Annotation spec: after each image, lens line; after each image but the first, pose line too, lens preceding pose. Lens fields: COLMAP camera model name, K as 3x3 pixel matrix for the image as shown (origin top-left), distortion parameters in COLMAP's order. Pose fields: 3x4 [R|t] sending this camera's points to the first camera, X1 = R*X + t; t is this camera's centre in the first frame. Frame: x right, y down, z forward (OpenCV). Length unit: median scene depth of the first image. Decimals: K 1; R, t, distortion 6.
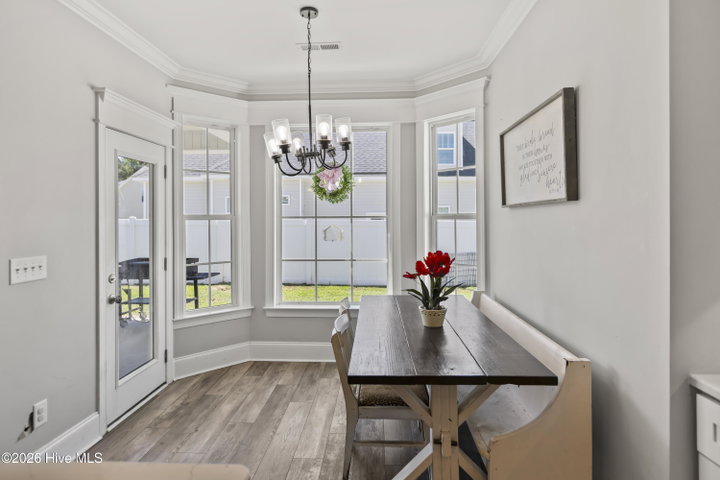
lens RADIAL K [[410.8, 0, 345.3], [0, 410.8, 216.4], [0, 0, 1]] dist [-0.007173, -0.004261]
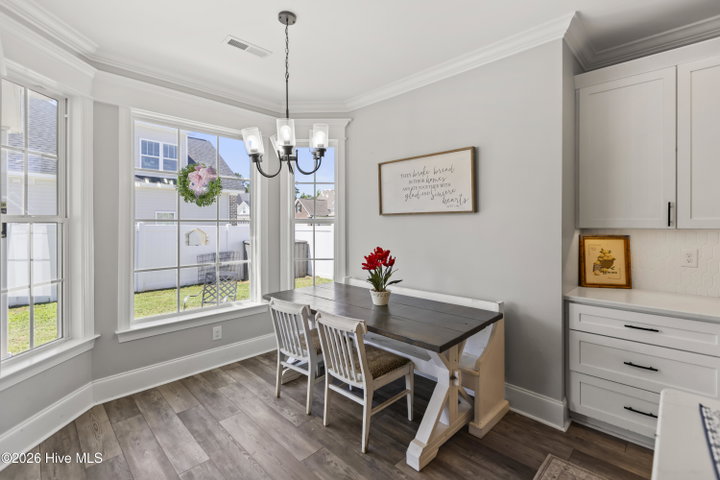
lens RADIAL K [[334.1, 0, 356.7], [0, 334.1, 222.7], [0, 0, 1]] dist [0.003325, -0.000772]
pose [[0.653392, 0.007887, 0.756979, -0.487325], [-0.007840, 0.999963, -0.003651, 0.007697], [-0.756979, -0.003549, 0.653429, 0.270538]]
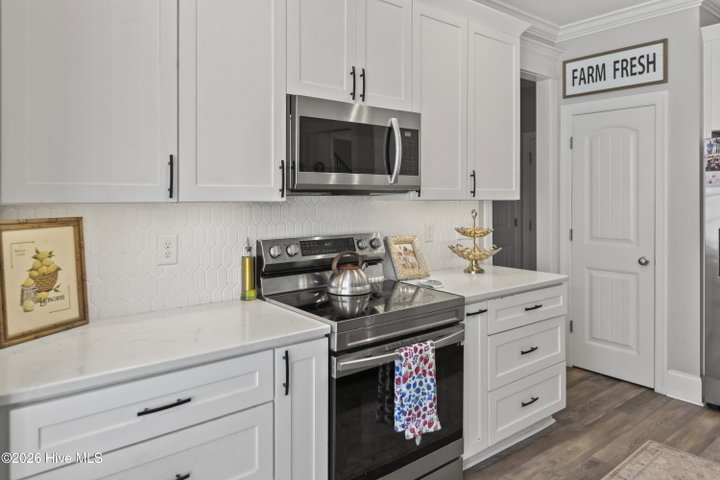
lens RADIAL K [[483.1, 0, 359.3], [0, 483.1, 198.6], [0, 0, 1]] dist [0.003849, -0.009132]
pose [[-0.682440, 0.002029, 0.730939, -0.112553], [-0.000065, 0.999996, -0.002837, 0.009433], [-0.730942, -0.001984, -0.682437, 0.448401]]
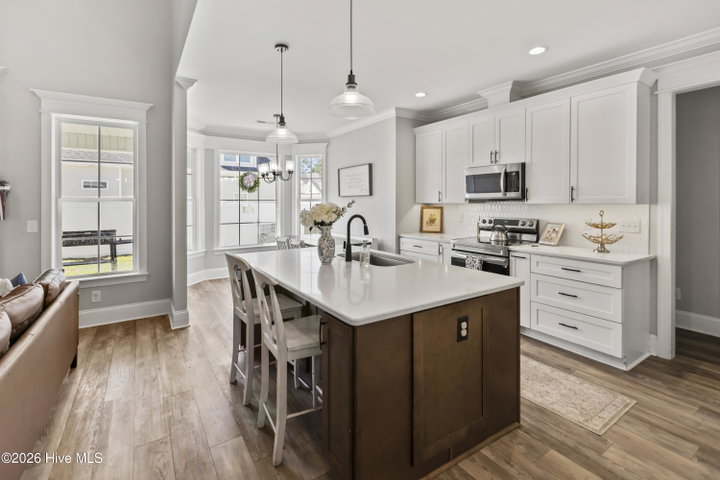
lens RADIAL K [[334.1, 0, 357.0], [0, 334.1, 204.8], [0, 0, 1]] dist [0.003325, -0.000772]
pose [[0.791902, -0.002696, 0.610643, -0.746938], [-0.005104, 0.999926, 0.011033, 0.004589], [-0.610627, -0.011854, 0.791829, -0.691538]]
